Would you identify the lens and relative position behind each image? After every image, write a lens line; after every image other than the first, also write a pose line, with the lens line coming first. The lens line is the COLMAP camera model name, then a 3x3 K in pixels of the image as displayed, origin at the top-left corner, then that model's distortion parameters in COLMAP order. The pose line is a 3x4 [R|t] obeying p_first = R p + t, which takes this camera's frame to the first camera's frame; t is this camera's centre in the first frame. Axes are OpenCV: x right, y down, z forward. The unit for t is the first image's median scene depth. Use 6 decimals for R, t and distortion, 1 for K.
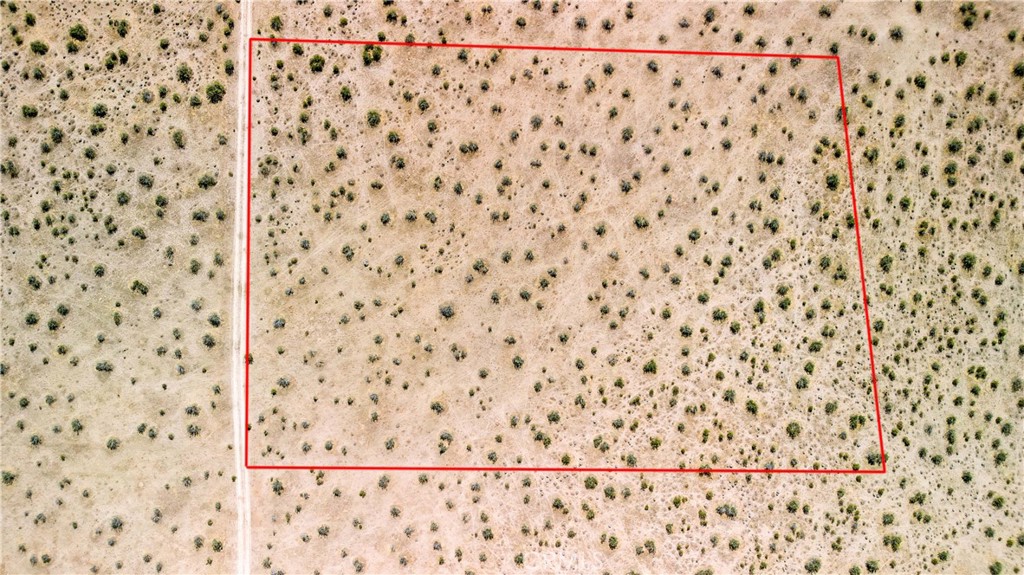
lens RADIAL K [[723.7, 0, 513.5], [0, 723.7, 287.0], [0, 0, 1]] dist [0.056254, -0.050729]
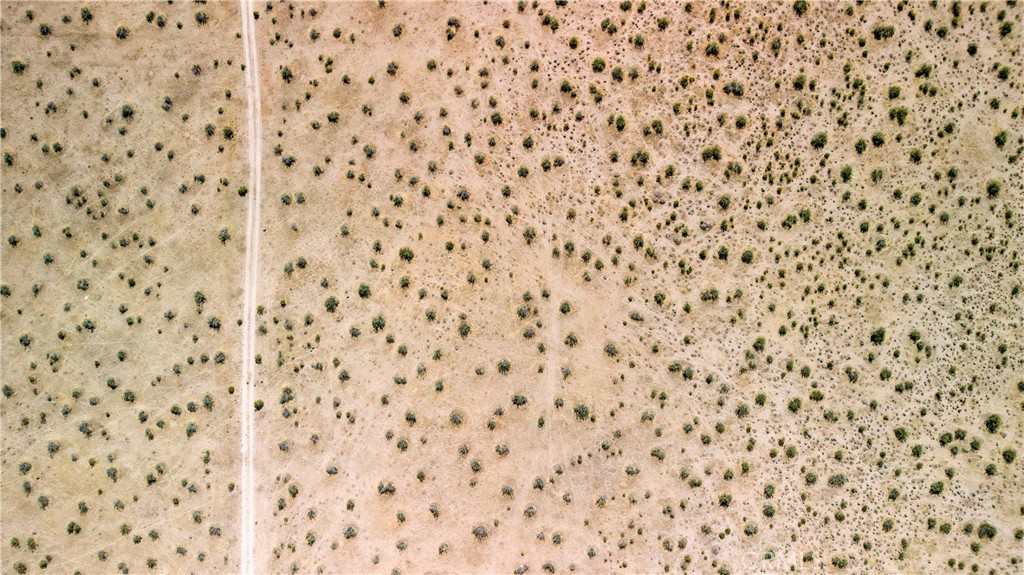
lens RADIAL K [[723.7, 0, 516.2], [0, 723.7, 285.1], [0, 0, 1]] dist [0.056254, -0.050729]
pose [[0.999947, -0.010285, 0.000889, -0.011284], [0.010285, 0.999947, 0.000380, 0.570023], [-0.000893, -0.000371, 1.000000, -0.005368]]
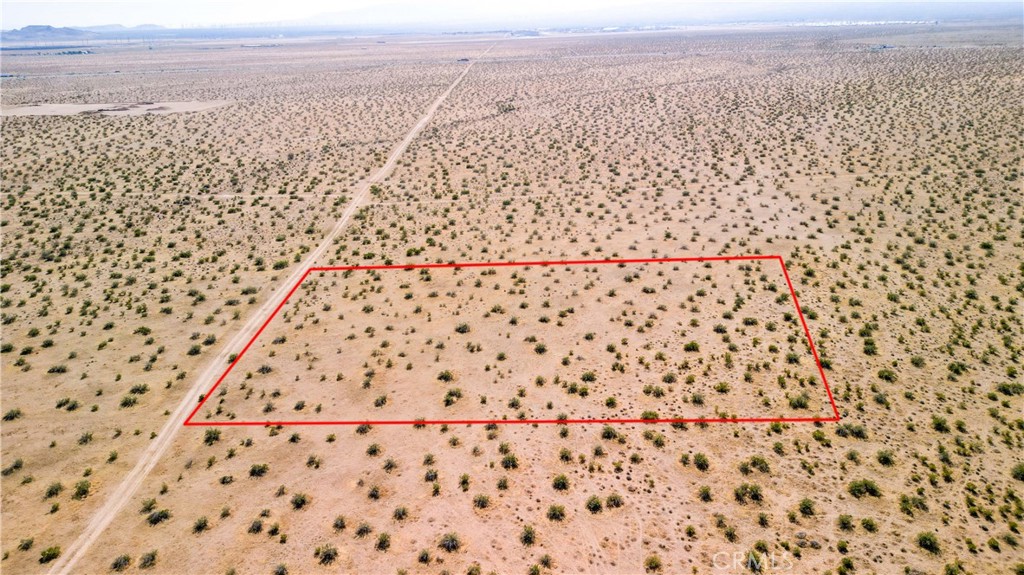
lens RADIAL K [[723.7, 0, 517.8], [0, 723.7, 277.7], [0, 0, 1]] dist [0.056254, -0.050729]
pose [[0.999640, -0.014569, 0.022541, -0.040292], [0.026118, 0.334597, -0.941999, 0.903931], [0.006182, 0.942249, 0.334857, 0.621563]]
